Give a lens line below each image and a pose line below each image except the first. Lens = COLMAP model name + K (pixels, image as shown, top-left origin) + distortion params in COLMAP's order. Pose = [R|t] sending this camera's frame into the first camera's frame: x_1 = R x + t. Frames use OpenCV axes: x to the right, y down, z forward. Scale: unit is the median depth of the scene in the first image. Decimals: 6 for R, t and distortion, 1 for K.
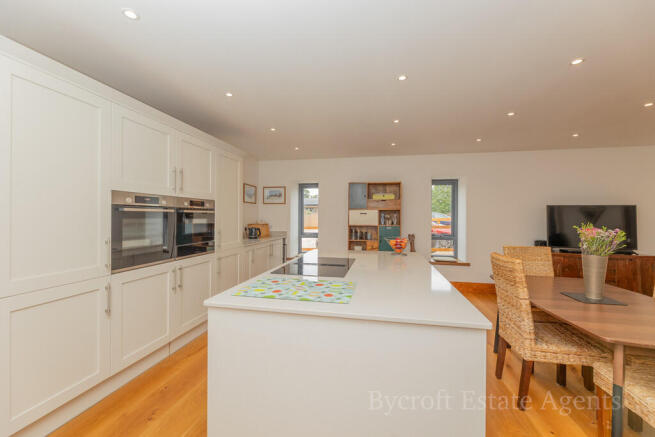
lens RADIAL K [[264.4, 0, 327.5], [0, 264.4, 218.5], [0, 0, 1]] dist [-0.000557, -0.000035]
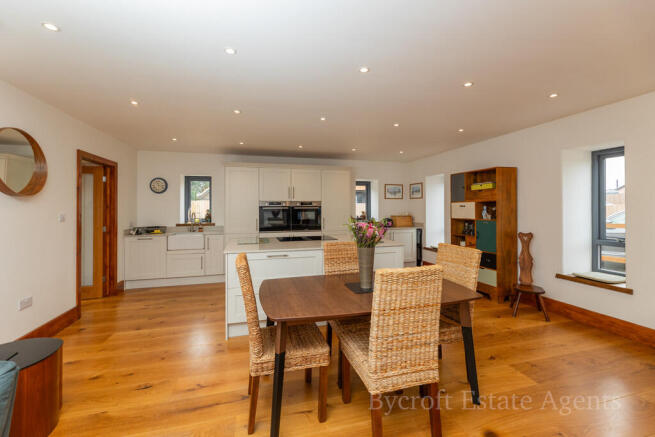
lens RADIAL K [[272.9, 0, 326.5], [0, 272.9, 209.7], [0, 0, 1]] dist [0.000106, 0.000013]
pose [[0.451376, -0.004494, -0.892322, 0.774844], [0.000069, 0.999987, -0.005001, -0.001764], [0.892334, 0.002196, 0.451371, 0.144151]]
